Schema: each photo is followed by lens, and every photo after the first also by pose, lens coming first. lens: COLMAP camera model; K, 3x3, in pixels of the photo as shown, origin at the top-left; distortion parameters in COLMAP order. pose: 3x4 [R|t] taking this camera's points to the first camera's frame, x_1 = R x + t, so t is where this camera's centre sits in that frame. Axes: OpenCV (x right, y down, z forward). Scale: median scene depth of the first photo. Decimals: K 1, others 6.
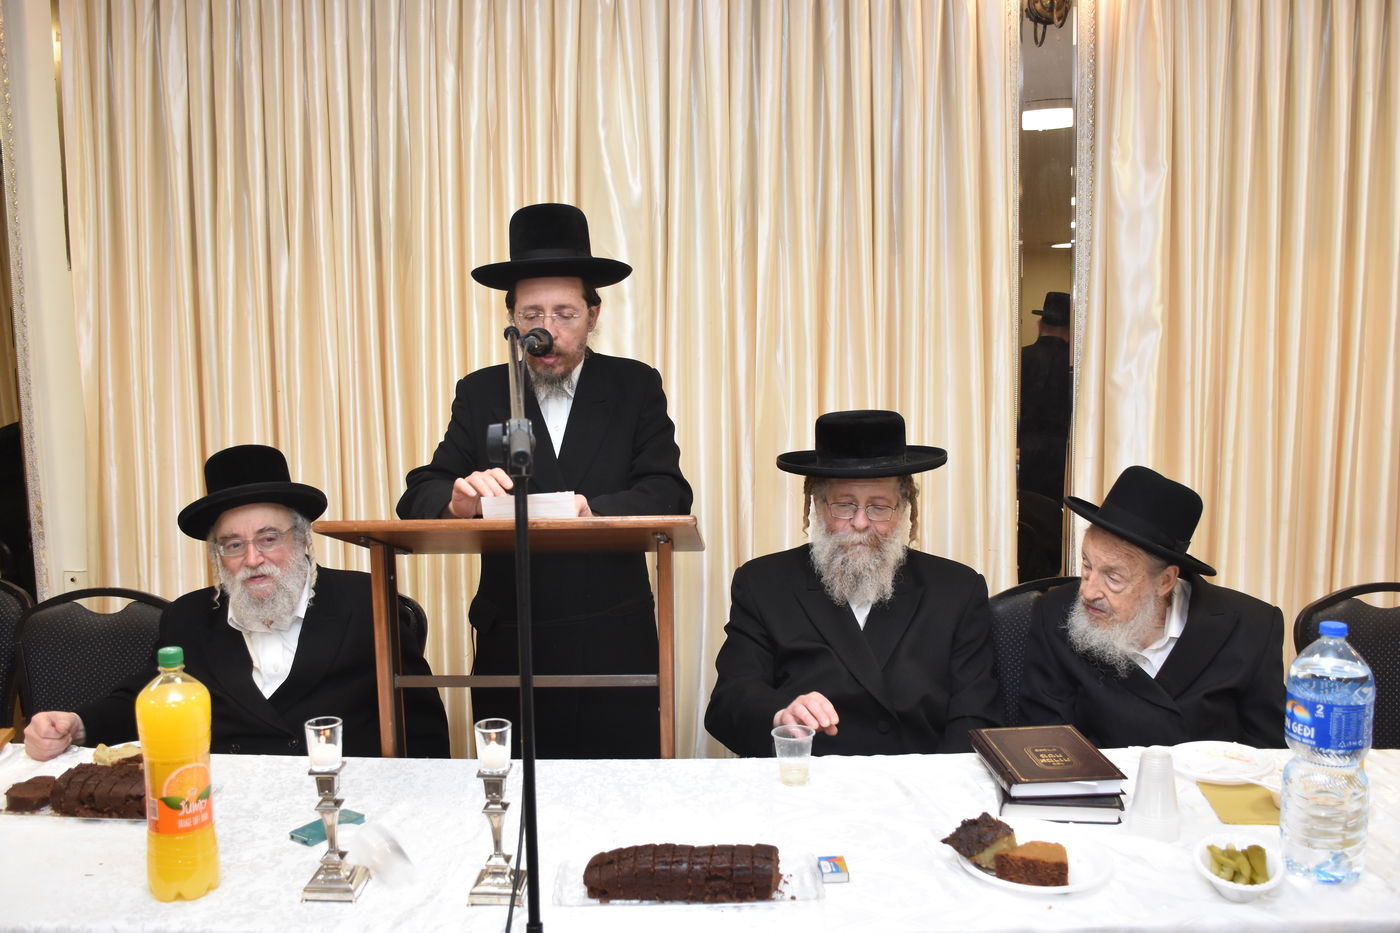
lens RADIAL K [[1232.1, 0, 710.5], [0, 1232.1, 462.1], [0, 0, 1]] dist [-0.058245, 0.138175]
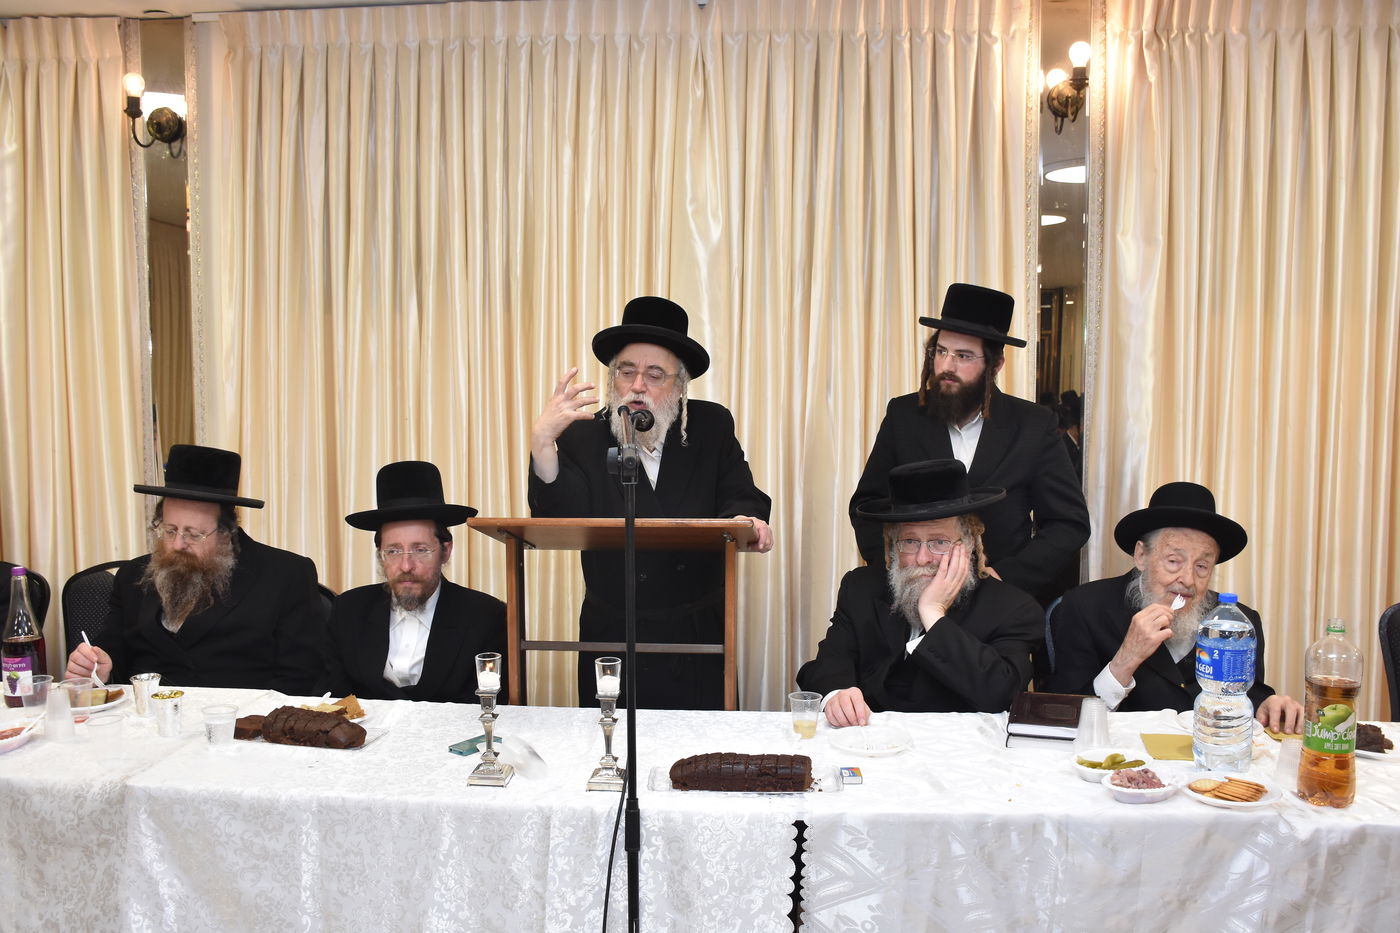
lens RADIAL K [[1232.1, 0, 708.5], [0, 1232.1, 464.5], [0, 0, 1]] dist [-0.058245, 0.138175]
pose [[0.997637, 0.016185, -0.066766, 0.021475], [-0.017514, 0.999659, -0.019382, 0.011988], [0.066430, 0.020505, 0.997580, -0.302294]]
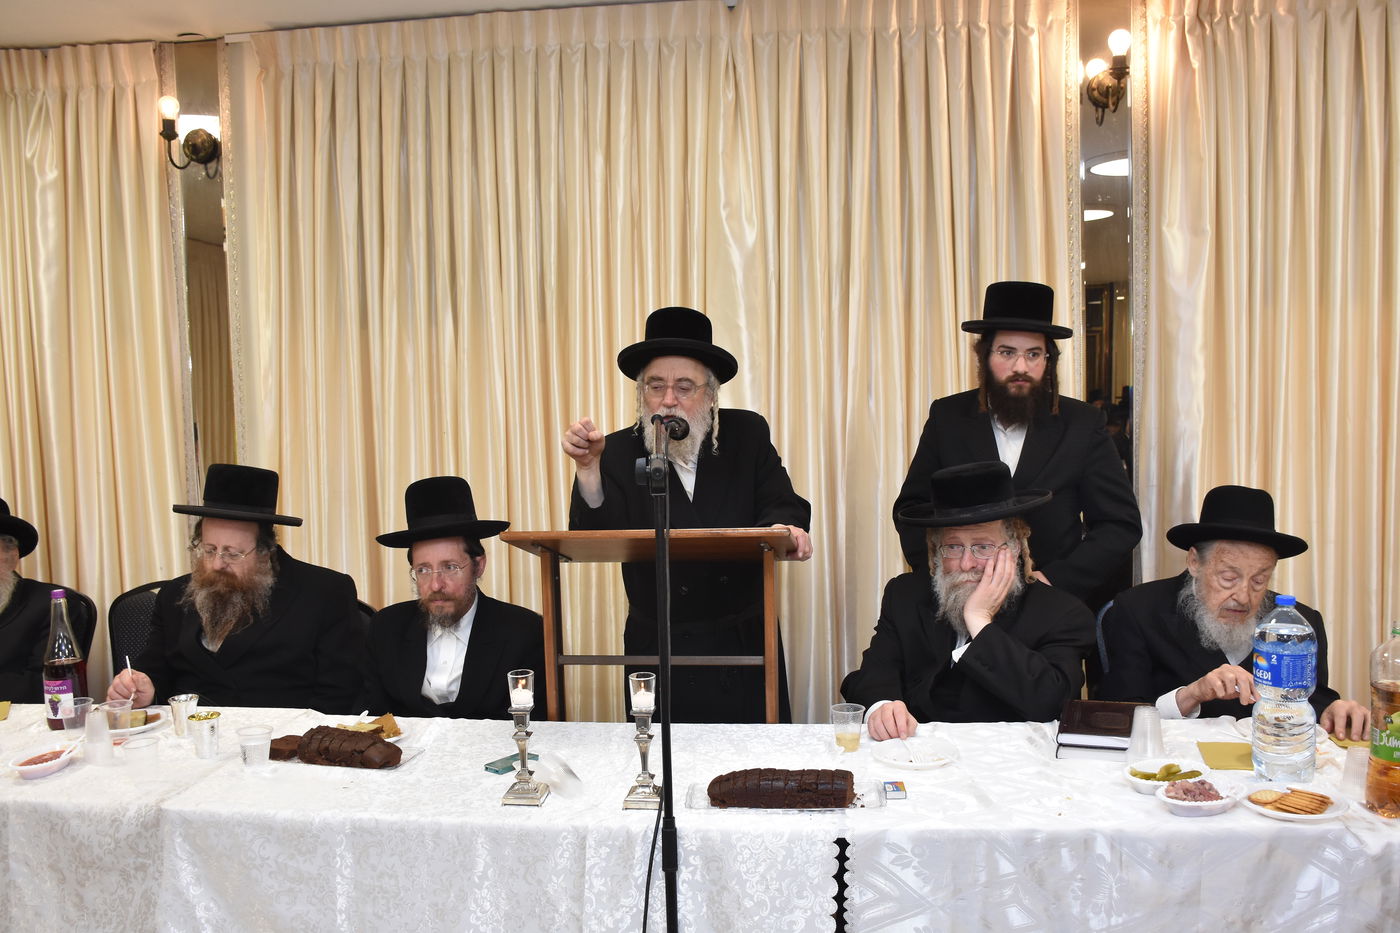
lens RADIAL K [[1232.1, 0, 710.3], [0, 1232.1, 462.5], [0, 0, 1]] dist [-0.058245, 0.138175]
pose [[0.994173, -0.006593, -0.107591, 0.037119], [0.003801, 0.999651, -0.026132, 0.009577], [0.107725, 0.025571, 0.993852, -0.275240]]
